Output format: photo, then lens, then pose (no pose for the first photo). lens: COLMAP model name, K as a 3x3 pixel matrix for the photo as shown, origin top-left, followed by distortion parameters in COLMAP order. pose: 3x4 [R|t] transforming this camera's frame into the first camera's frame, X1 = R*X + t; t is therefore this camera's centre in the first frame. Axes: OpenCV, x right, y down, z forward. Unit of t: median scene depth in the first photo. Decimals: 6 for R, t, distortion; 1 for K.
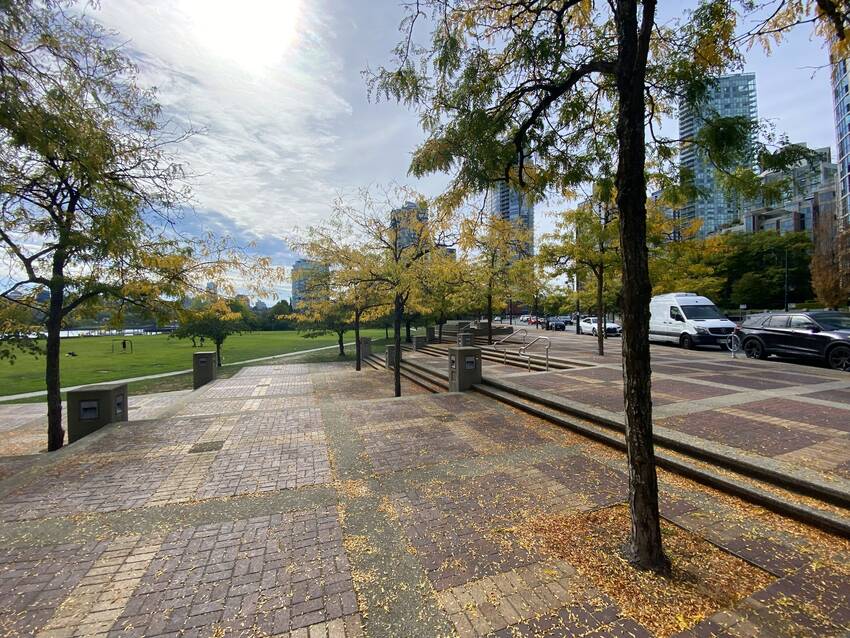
lens RADIAL K [[344.2, 0, 433.8], [0, 344.2, 313.9], [0, 0, 1]] dist [-0.019759, -0.002633]
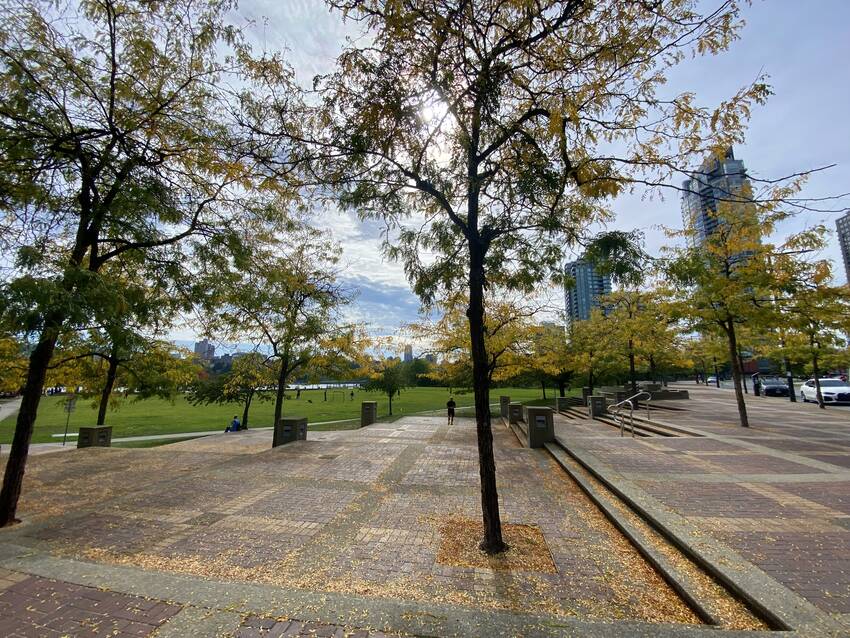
lens RADIAL K [[344.2, 0, 437.6], [0, 344.2, 309.4], [0, 0, 1]] dist [-0.019759, -0.002633]
pose [[0.877998, -0.084968, -0.471062, 0.262031], [-0.000601, 0.983923, -0.178595, -0.009598], [0.478663, 0.157089, 0.863831, -0.125965]]
